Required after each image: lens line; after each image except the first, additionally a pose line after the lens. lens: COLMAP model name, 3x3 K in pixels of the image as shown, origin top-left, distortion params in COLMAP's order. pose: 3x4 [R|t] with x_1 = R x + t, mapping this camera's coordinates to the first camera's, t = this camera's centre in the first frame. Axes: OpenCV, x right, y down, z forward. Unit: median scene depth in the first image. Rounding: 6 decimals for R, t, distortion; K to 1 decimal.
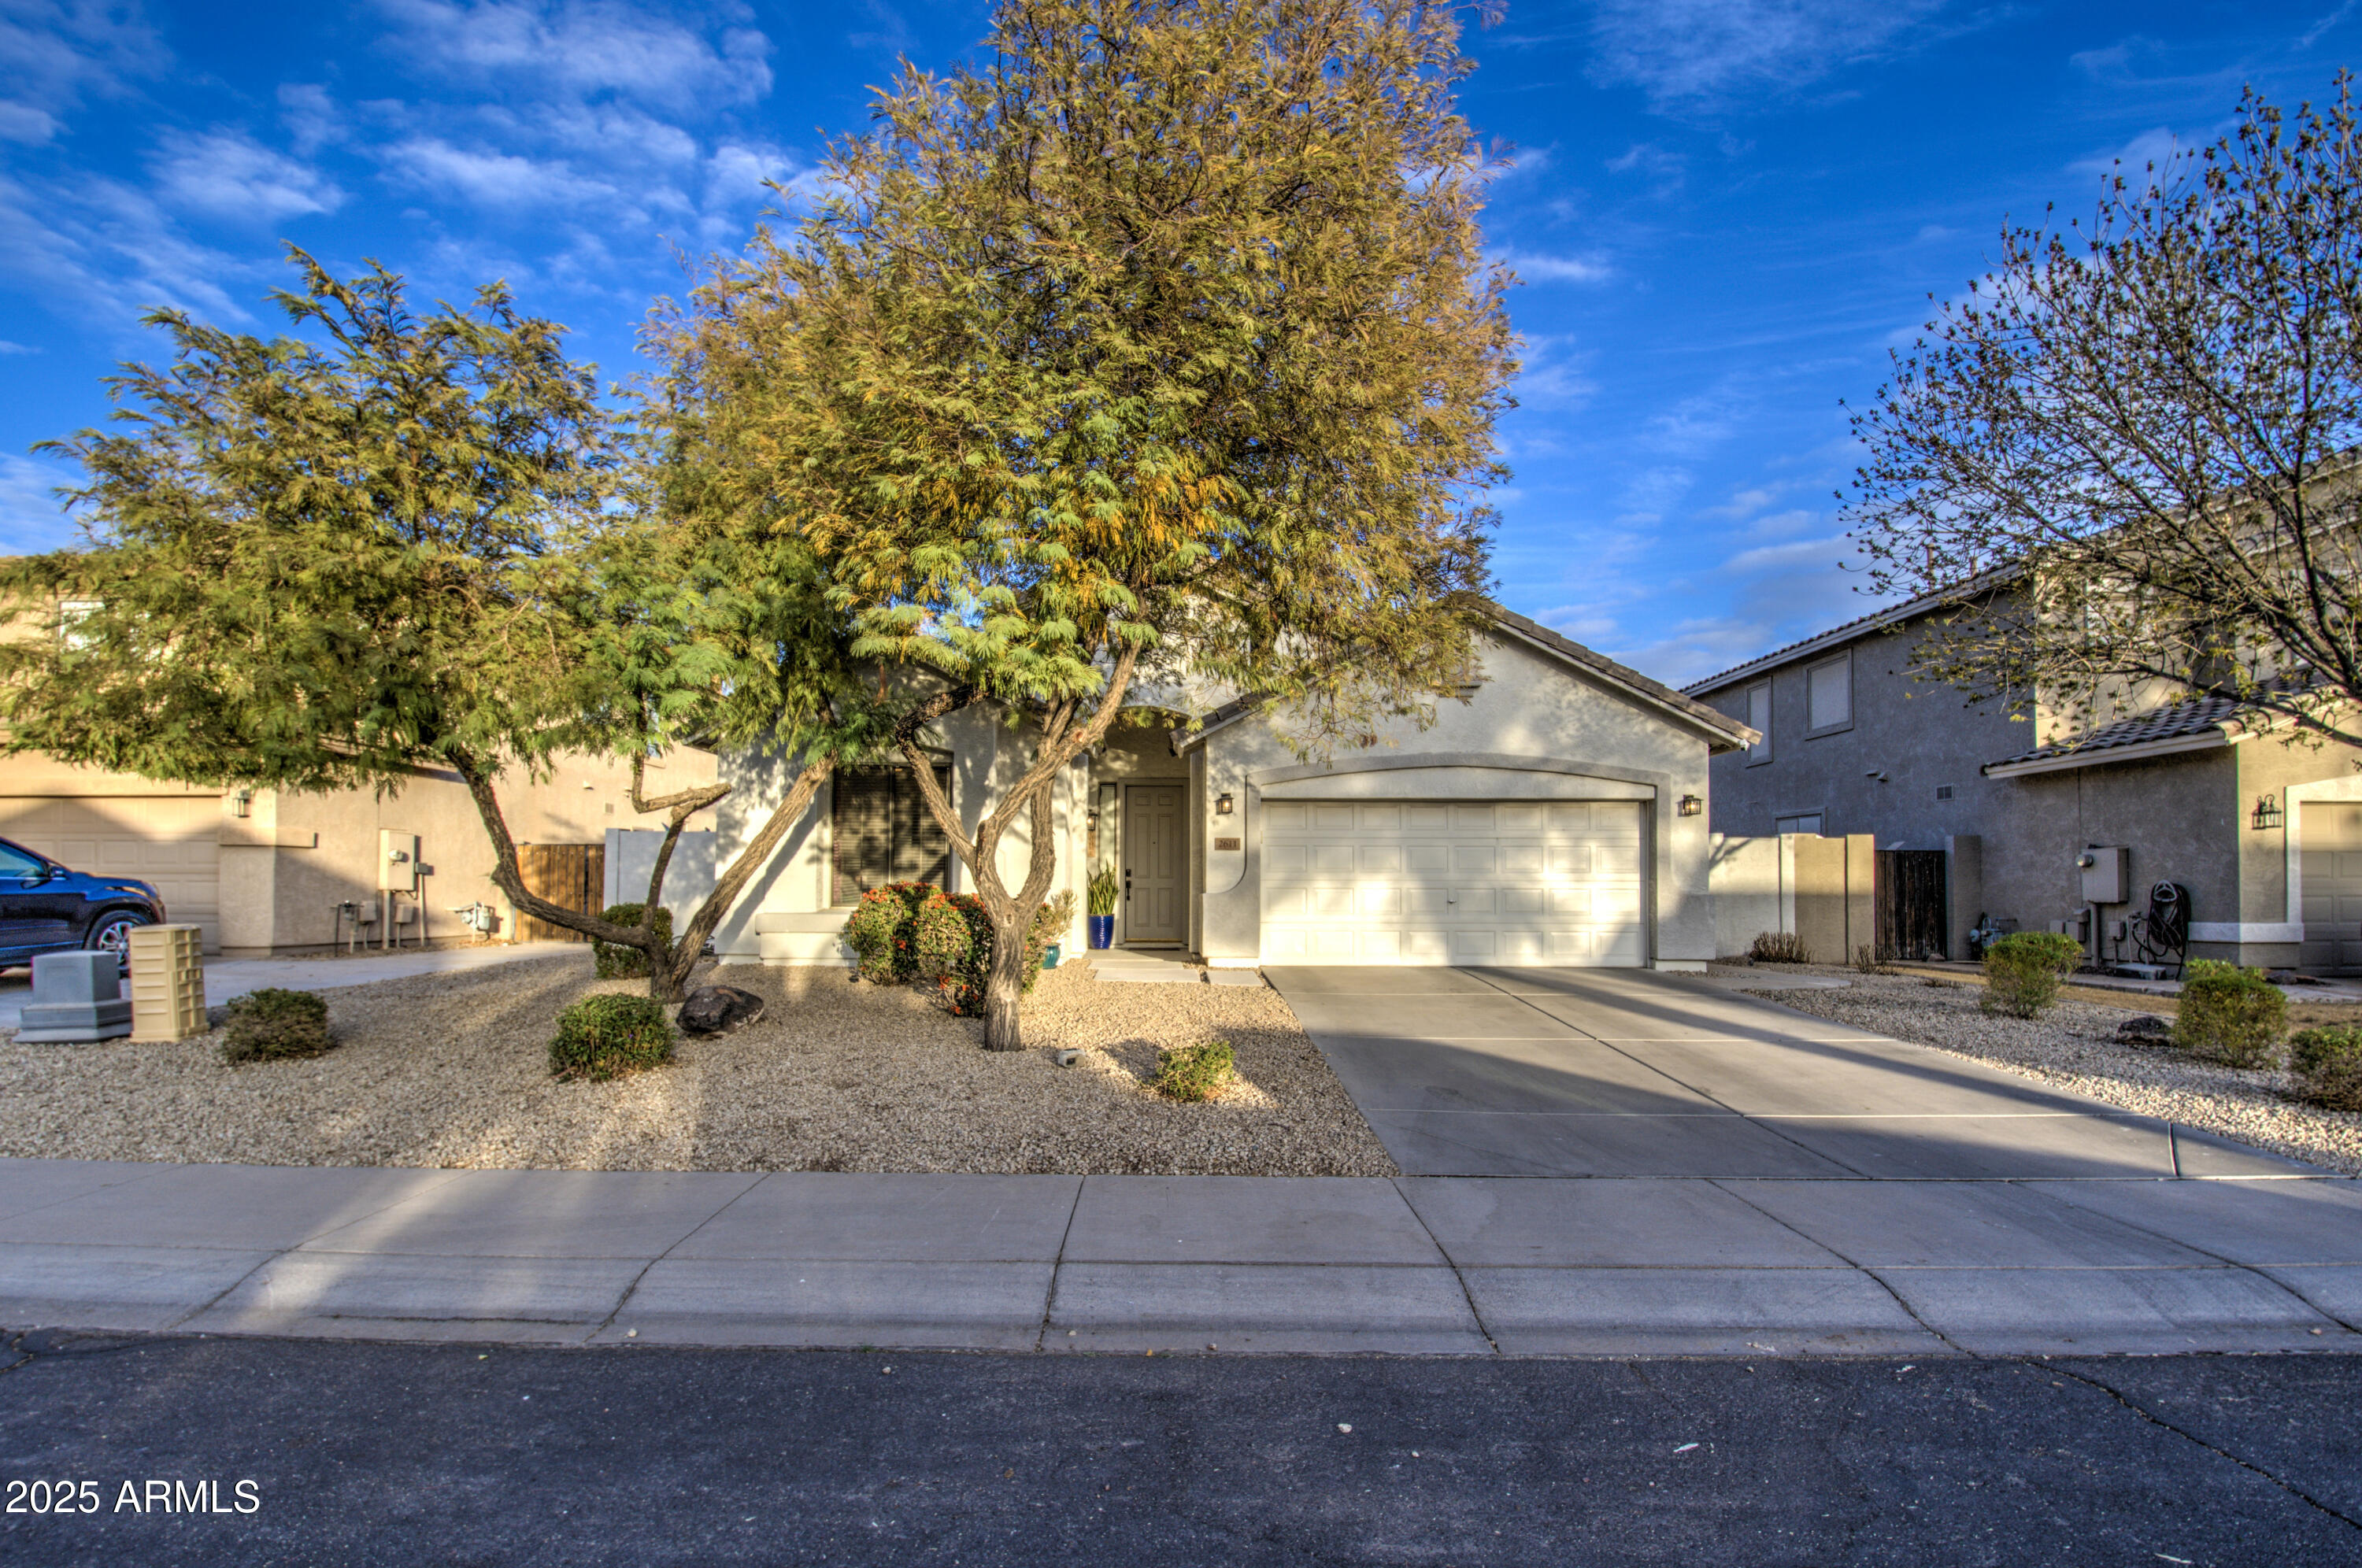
lens RADIAL K [[1067.3, 0, 1160.3], [0, 1067.3, 823.8], [0, 0, 1]] dist [0.000148, -0.000071]
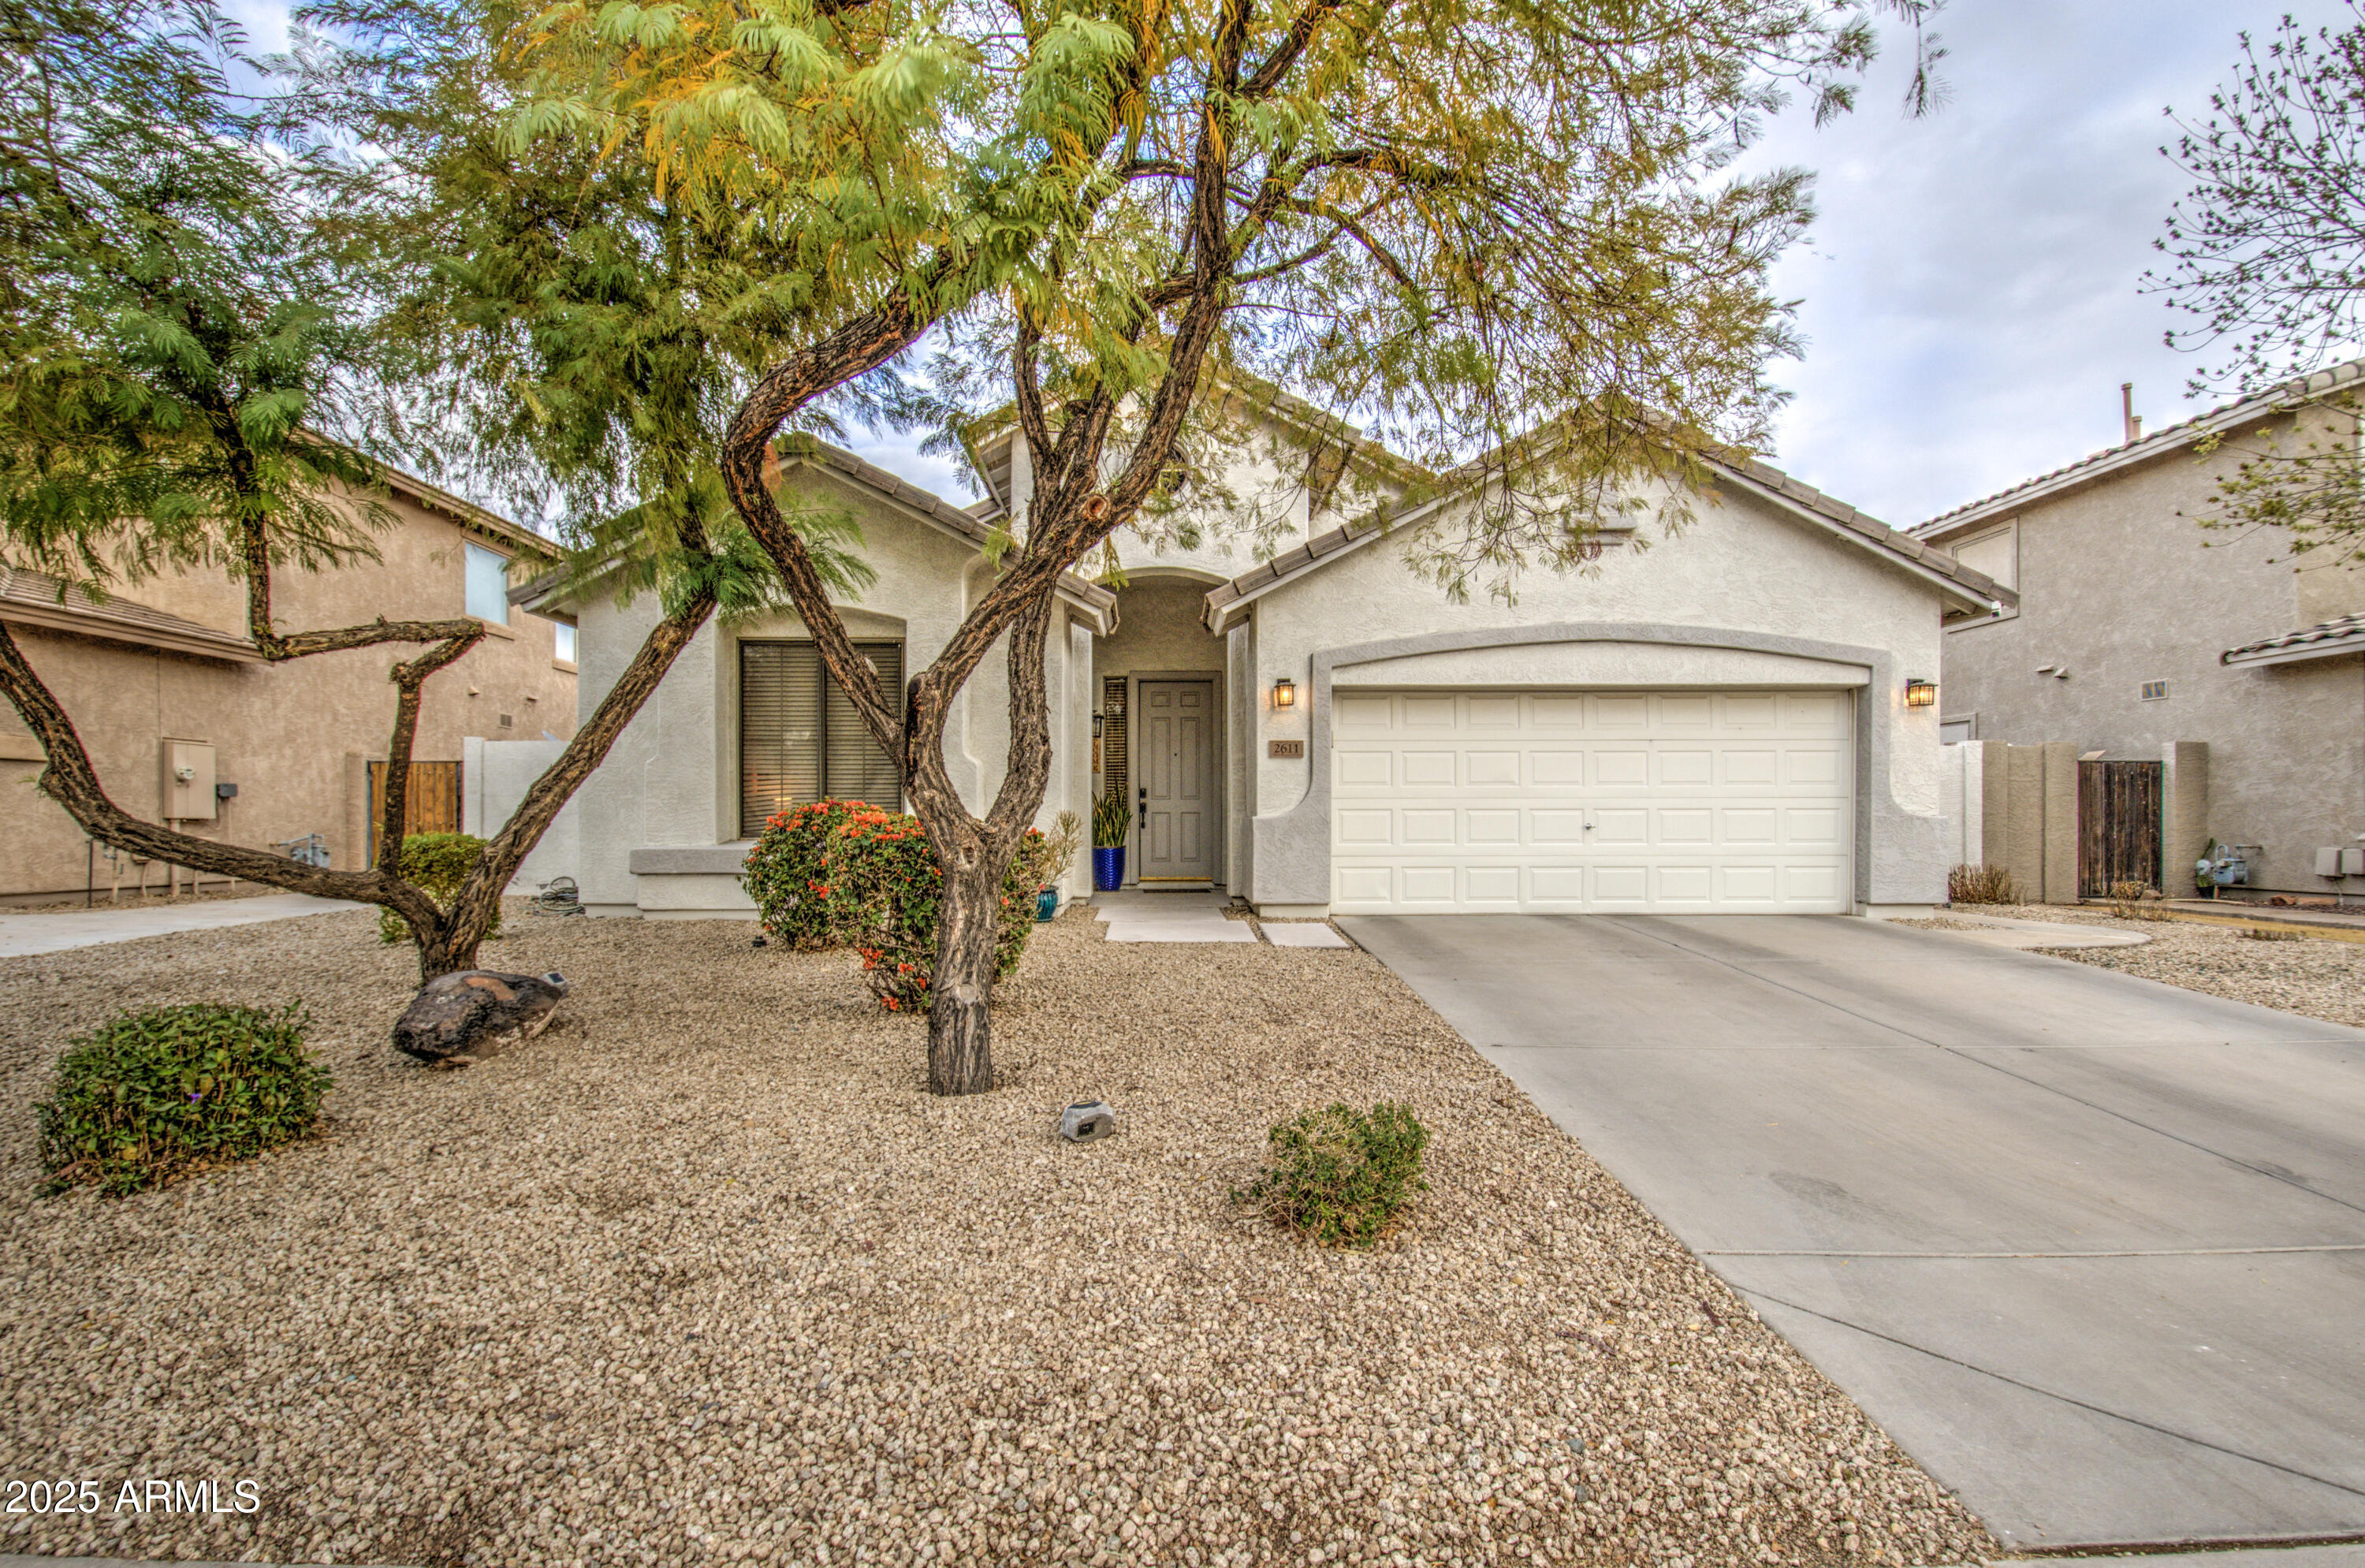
lens RADIAL K [[1104.9, 0, 1182.5], [0, 1104.9, 784.0], [0, 0, 1]] dist [-0.013024, -0.000756]
pose [[0.999715, -0.003748, 0.023592, -0.036351], [0.003058, 0.999568, 0.029215, 0.029051], [-0.023691, -0.029134, 0.999295, 0.350448]]
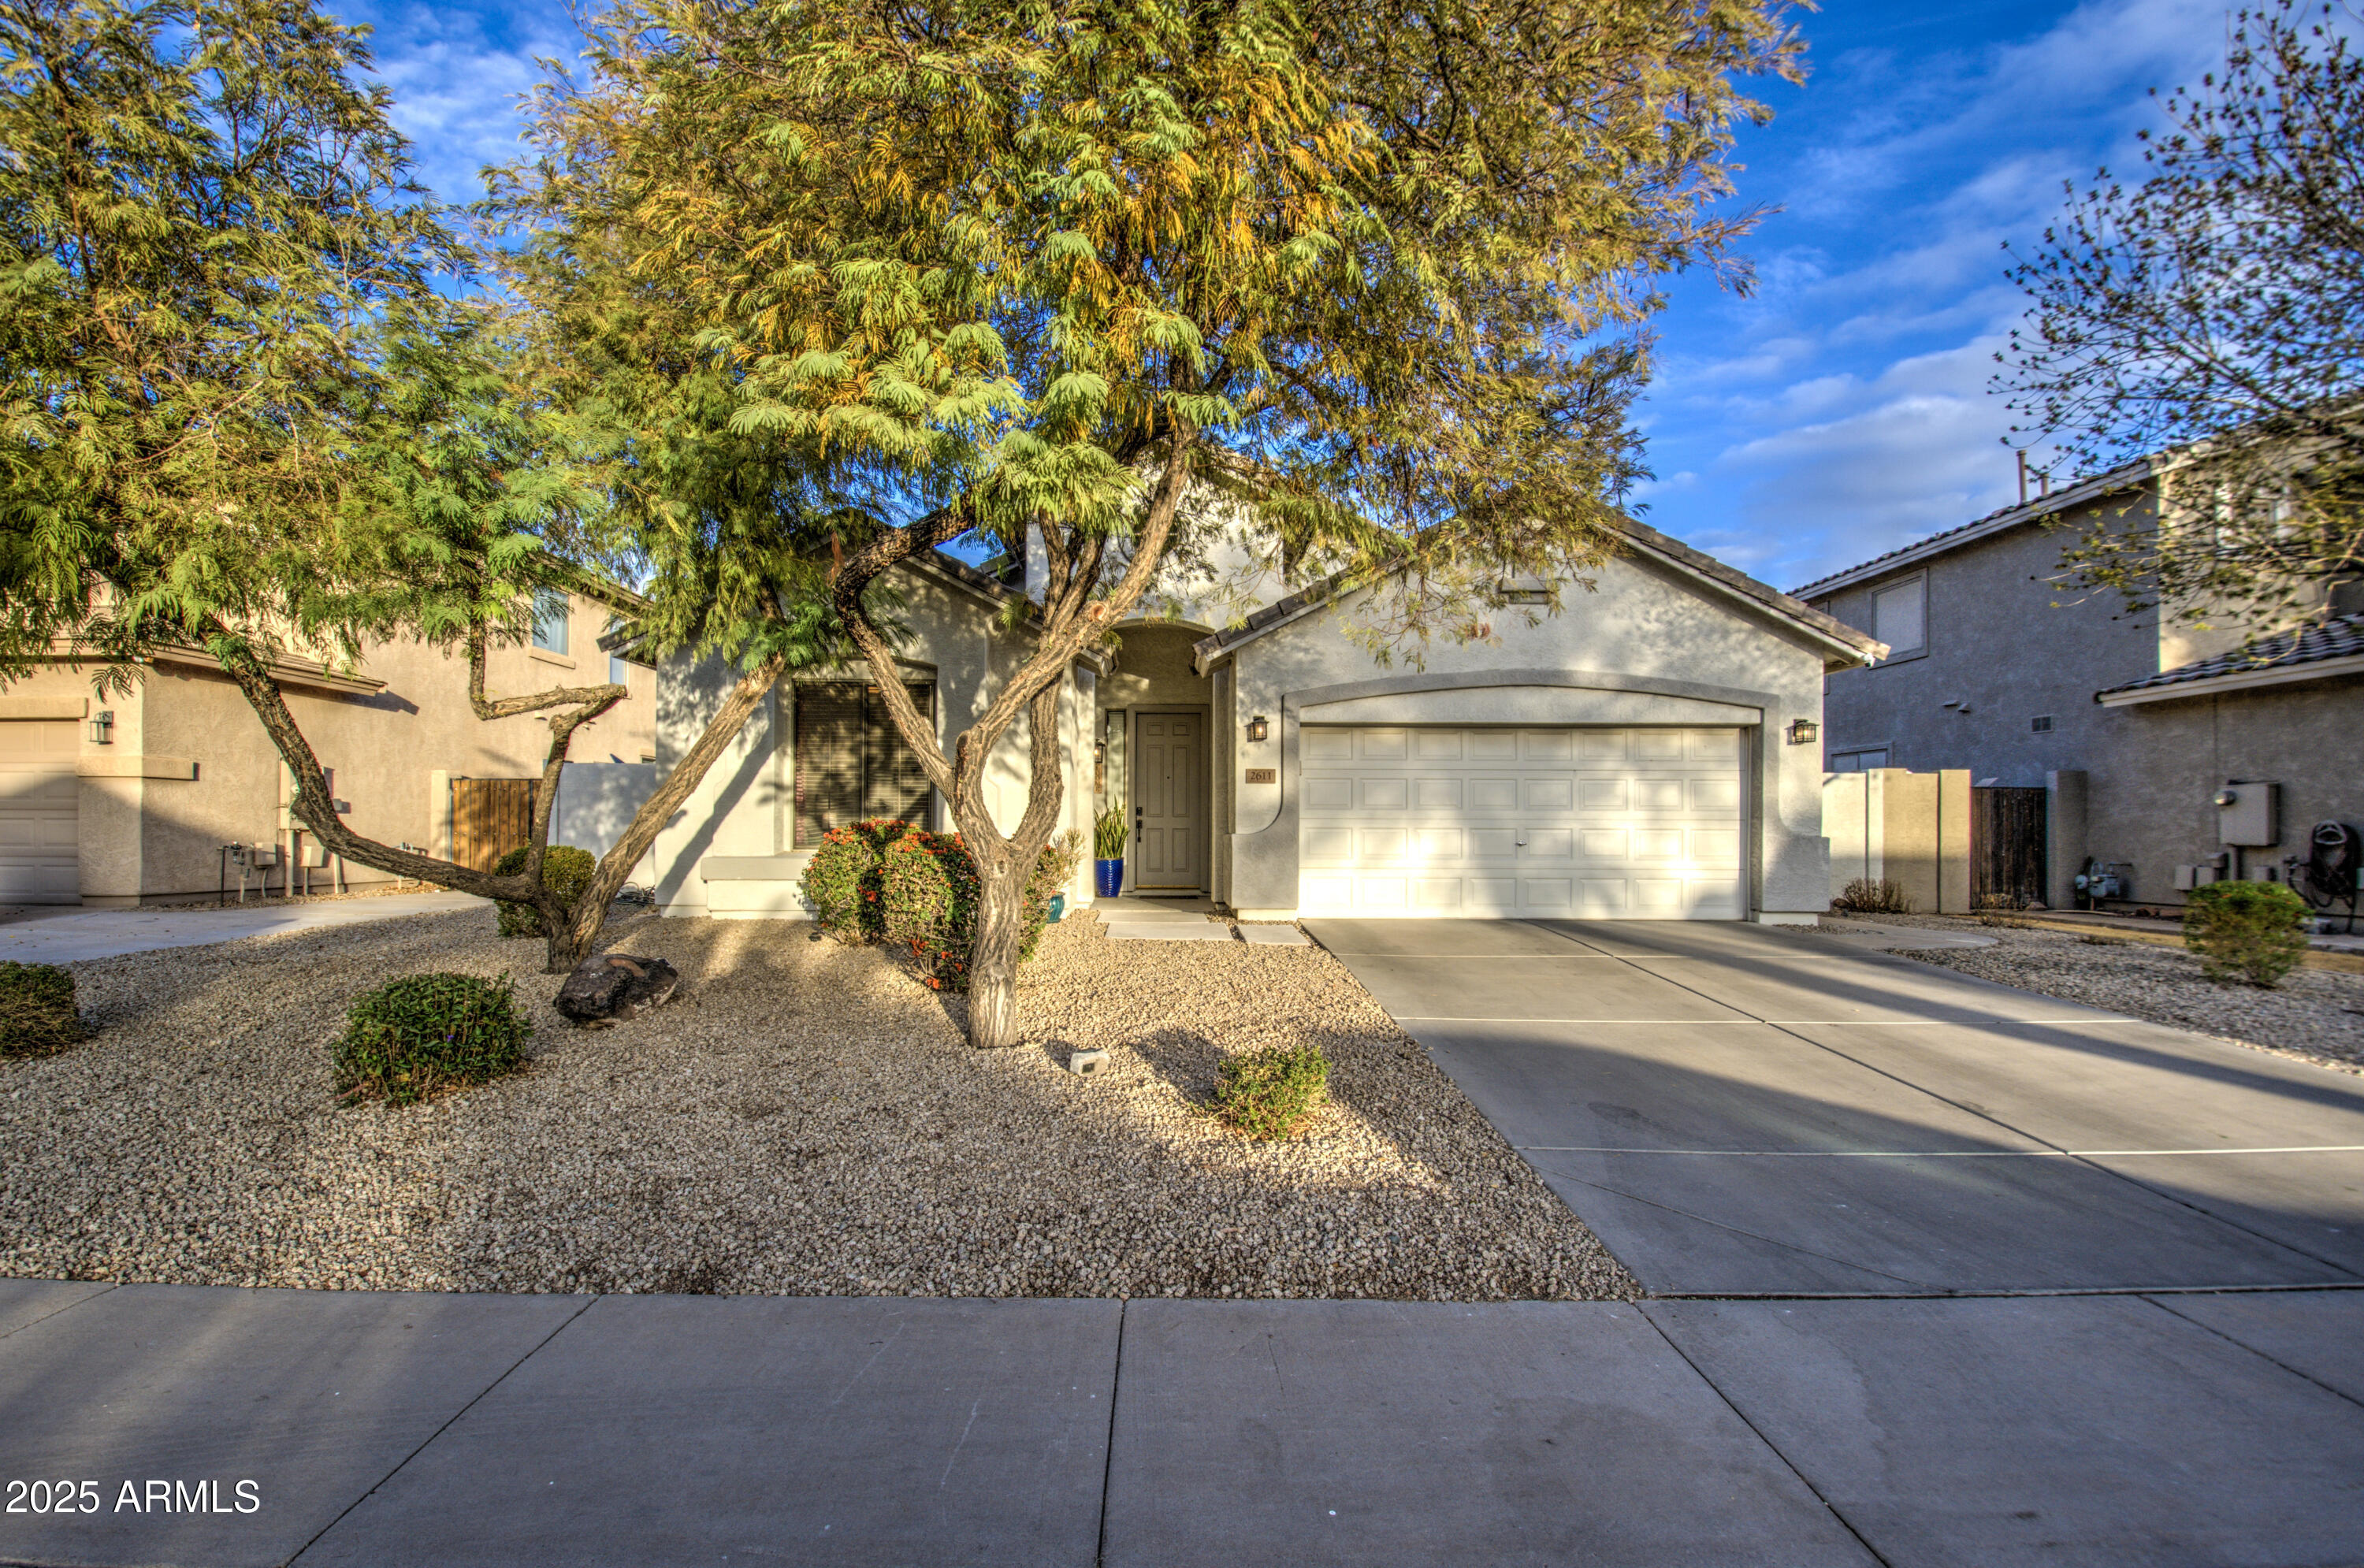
lens RADIAL K [[1050.4, 0, 1175.5], [0, 1050.4, 798.7], [0, 0, 1]] dist [-0.001719, -0.000639]
pose [[0.999823, 0.001558, 0.018749, -0.029239], [-0.002120, 0.999549, 0.029968, 0.016661], [-0.018694, -0.030003, 0.999375, 0.229038]]
